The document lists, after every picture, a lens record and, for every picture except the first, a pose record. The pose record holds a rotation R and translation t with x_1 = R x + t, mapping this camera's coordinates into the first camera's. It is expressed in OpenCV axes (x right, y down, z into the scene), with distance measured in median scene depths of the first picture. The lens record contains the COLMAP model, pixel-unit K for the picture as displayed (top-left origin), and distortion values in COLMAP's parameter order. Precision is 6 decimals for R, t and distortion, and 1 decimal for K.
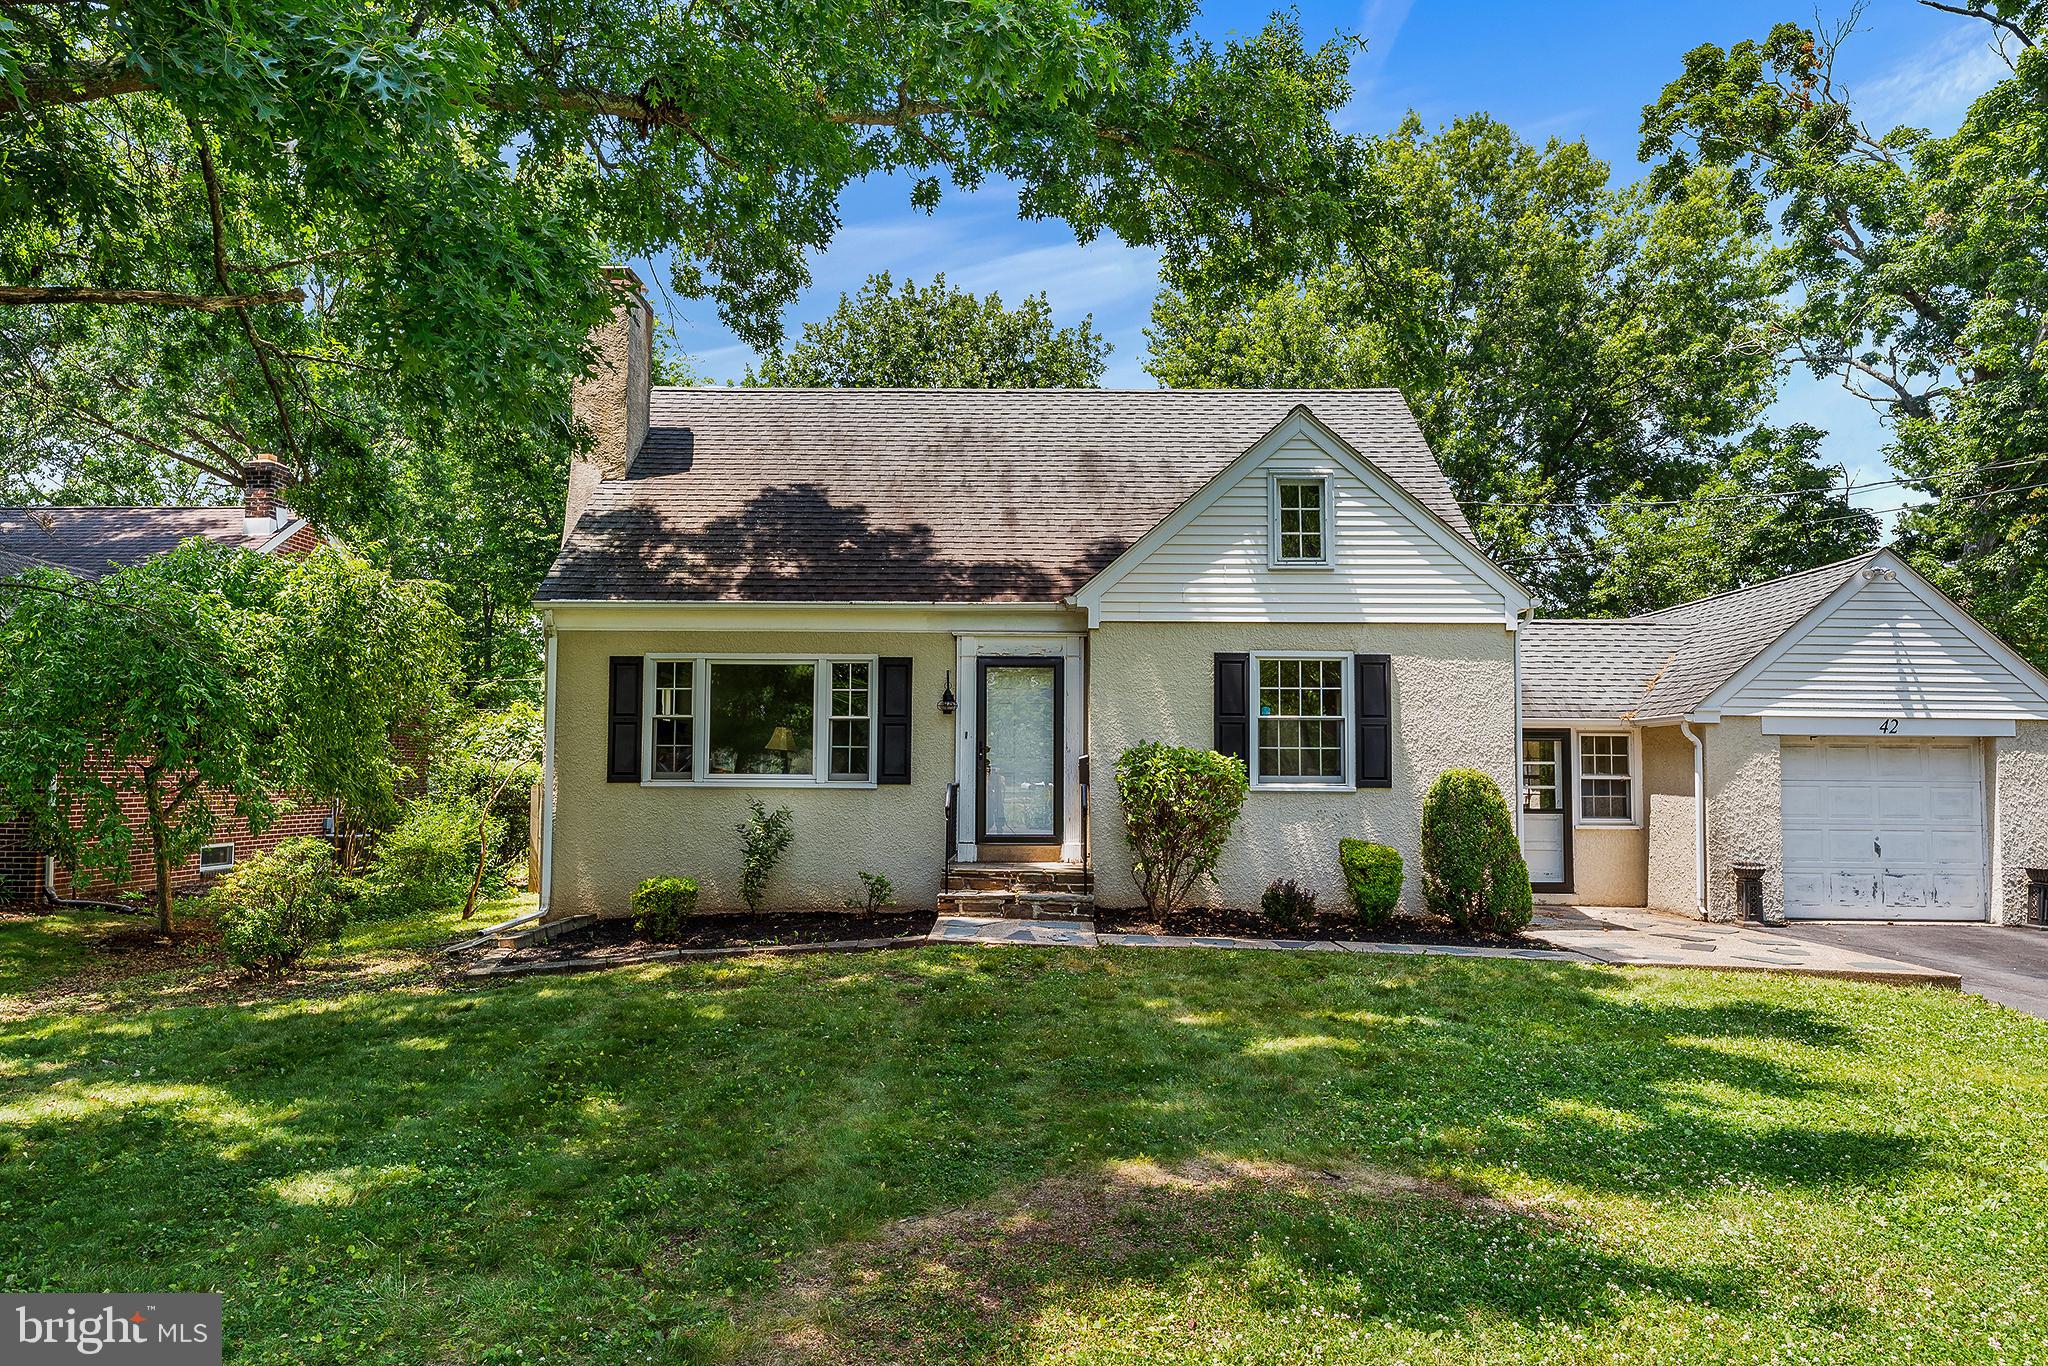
lens RADIAL K [[1305.7, 0, 1015.4], [0, 1305.7, 694.5], [0, 0, 1]] dist [-0.002776, -0.000255]
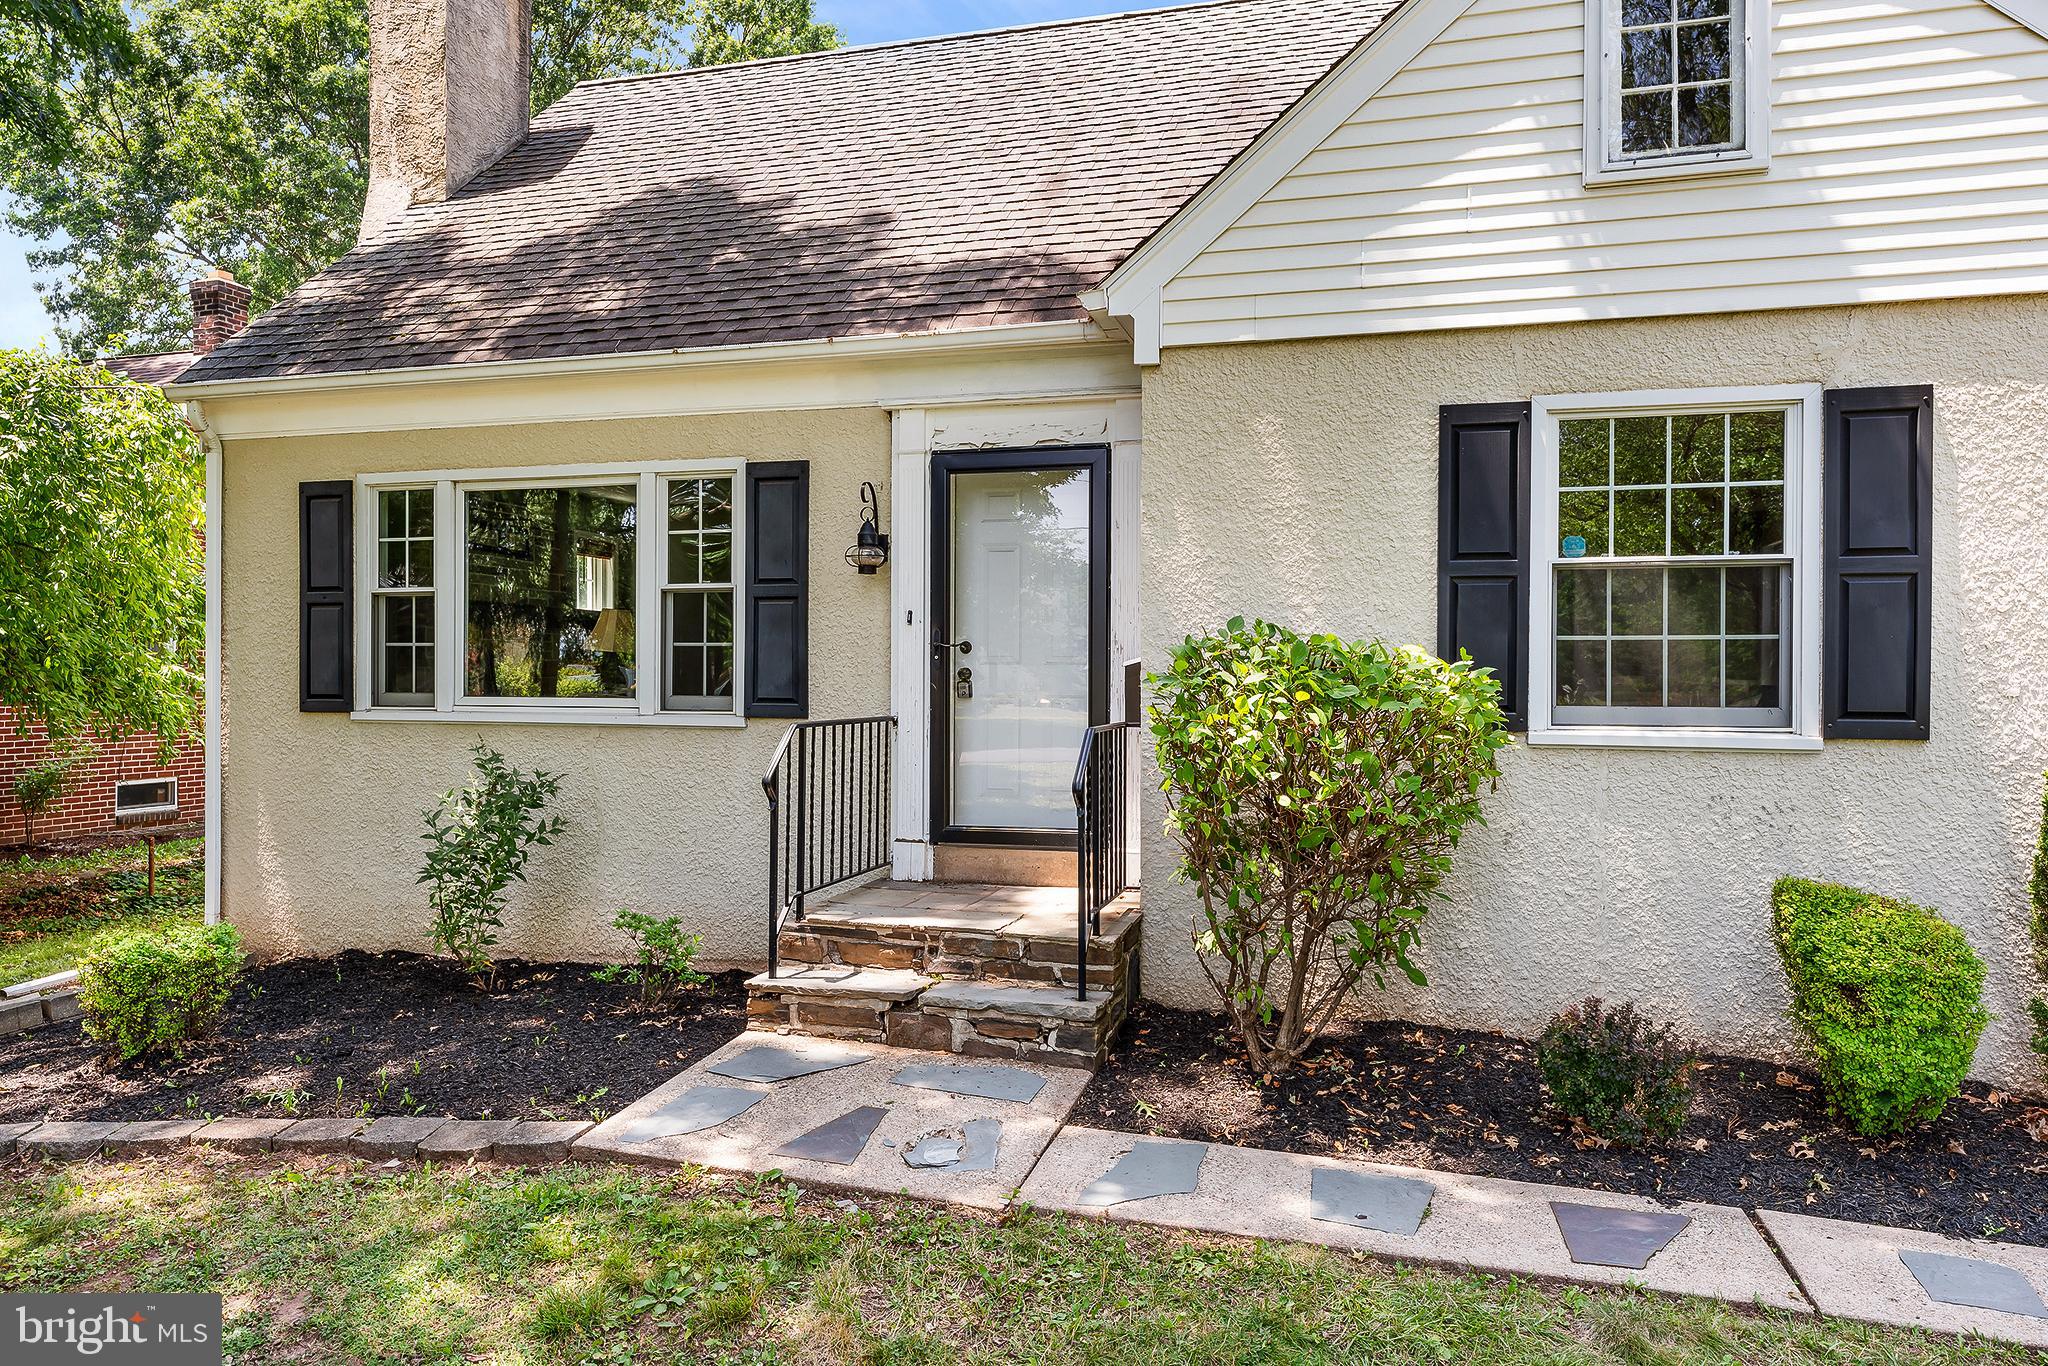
lens RADIAL K [[1360.1, 0, 1014.7], [0, 1360.1, 680.4], [0, 0, 1]] dist [-0.001541, 0.003320]
pose [[0.966363, -0.000654, -0.257179, 0.128613], [0.016281, 0.998146, 0.058639, 0.025693], [0.256664, -0.060854, 0.964583, 0.531638]]
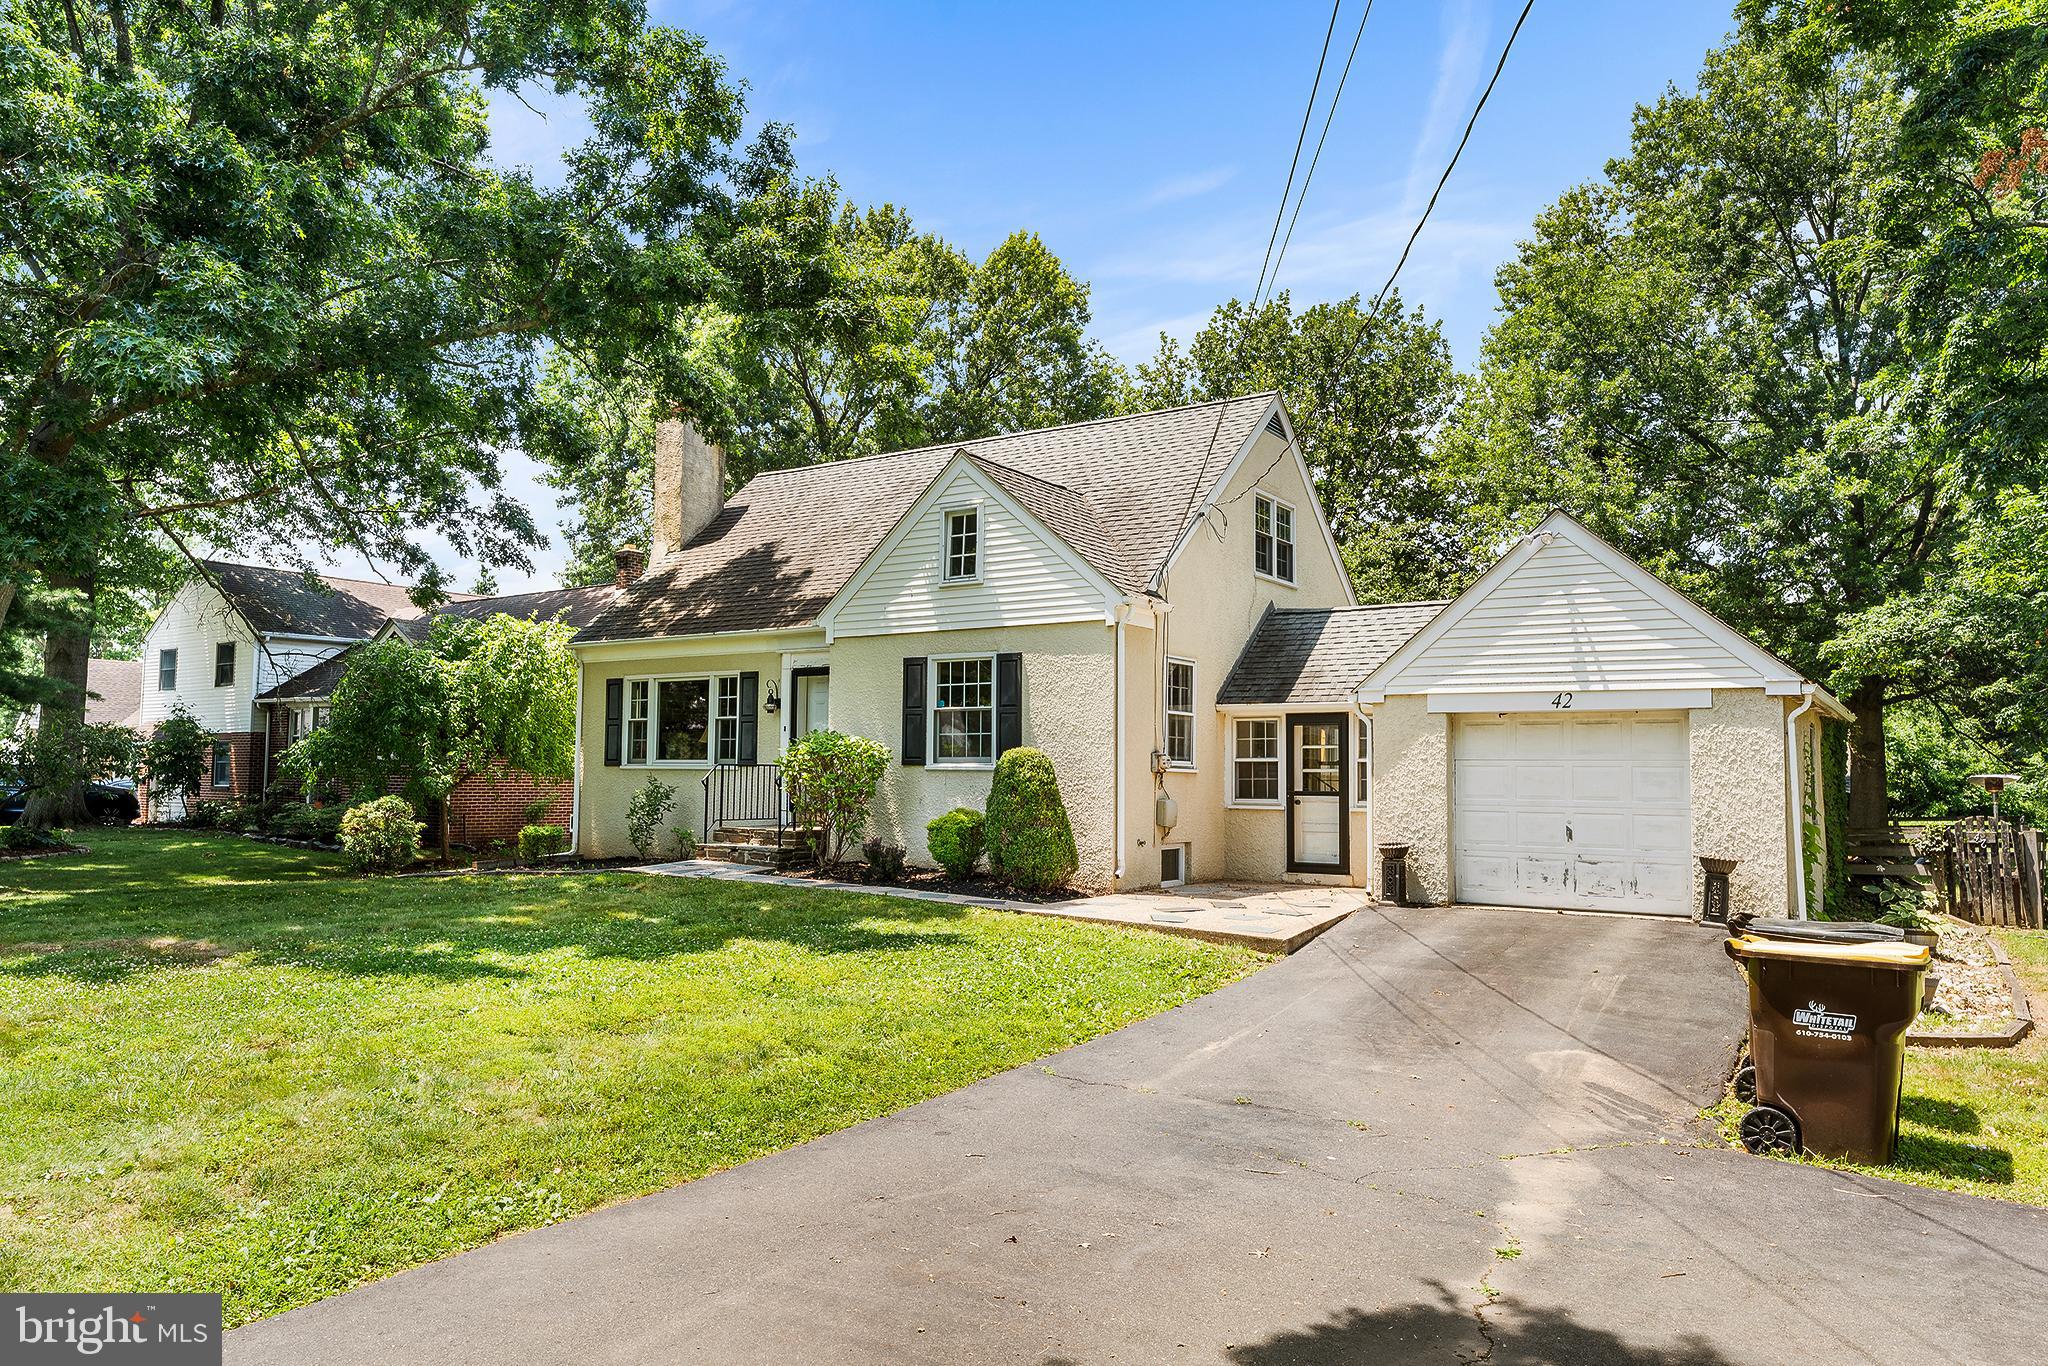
lens RADIAL K [[1360.1, 0, 1025.0], [0, 1360.1, 675.4], [0, 0, 1]] dist [-0.001541, 0.003320]
pose [[0.844333, -0.040274, -0.534303, 0.905862], [0.028338, 0.999132, -0.030529, 0.026342], [0.535068, 0.010635, 0.844742, -0.027069]]
